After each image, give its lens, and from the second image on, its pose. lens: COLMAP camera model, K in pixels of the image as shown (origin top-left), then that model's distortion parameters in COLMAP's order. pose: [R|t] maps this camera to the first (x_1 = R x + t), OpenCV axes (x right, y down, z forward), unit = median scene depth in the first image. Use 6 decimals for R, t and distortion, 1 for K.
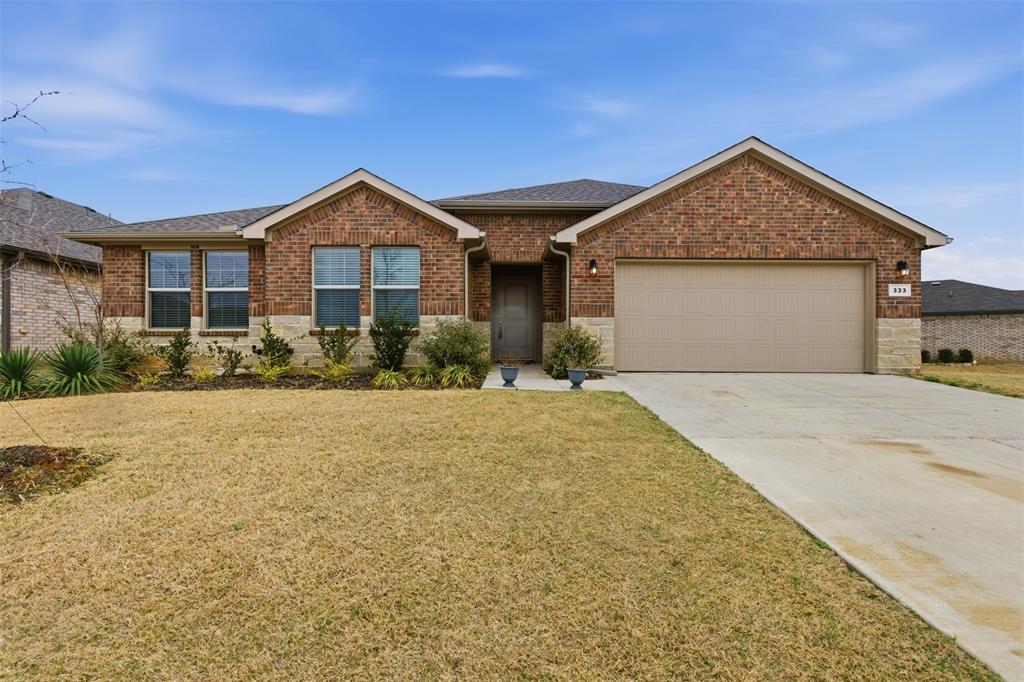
lens RADIAL K [[467.2, 0, 509.1], [0, 467.2, 346.9], [0, 0, 1]] dist [-0.000332, 0.000137]
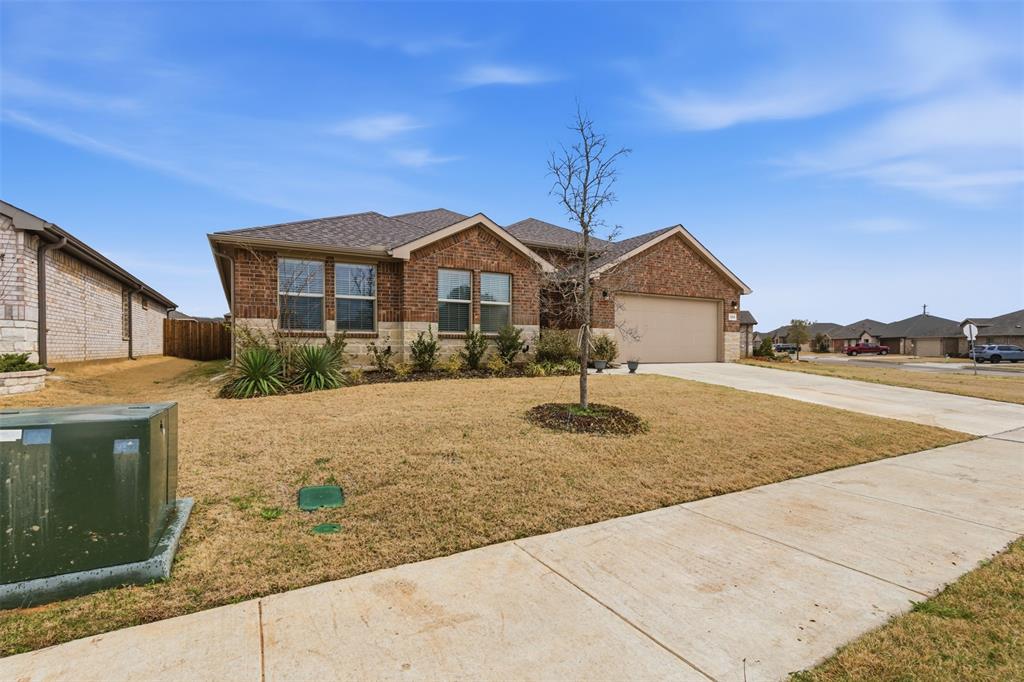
lens RADIAL K [[467.2, 0, 509.1], [0, 467.2, 346.9], [0, 0, 1]] dist [-0.000332, 0.000137]
pose [[0.875323, 0.001518, 0.483536, -0.833046], [-0.003710, 0.999987, 0.003576, -0.006172], [-0.483525, -0.004924, 0.875317, -0.191420]]
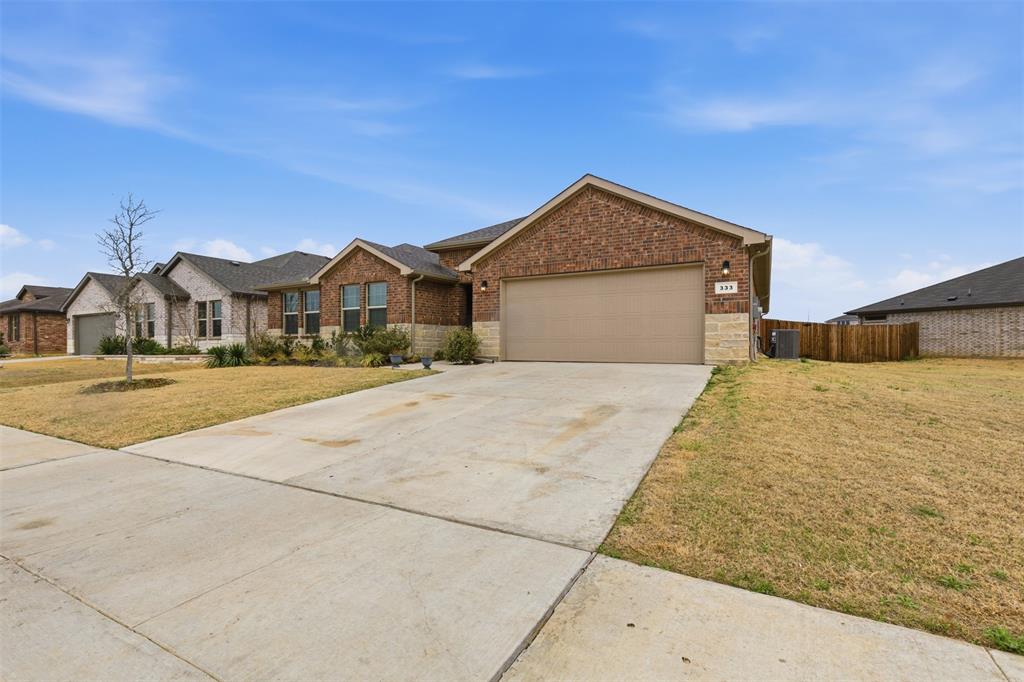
lens RADIAL K [[467.2, 0, 509.1], [0, 467.2, 346.9], [0, 0, 1]] dist [-0.000332, 0.000137]
pose [[0.874566, -0.004720, -0.484883, 0.921965], [0.005855, 0.999983, 0.000825, 0.012658], [0.484871, -0.003560, 0.874578, -0.198032]]
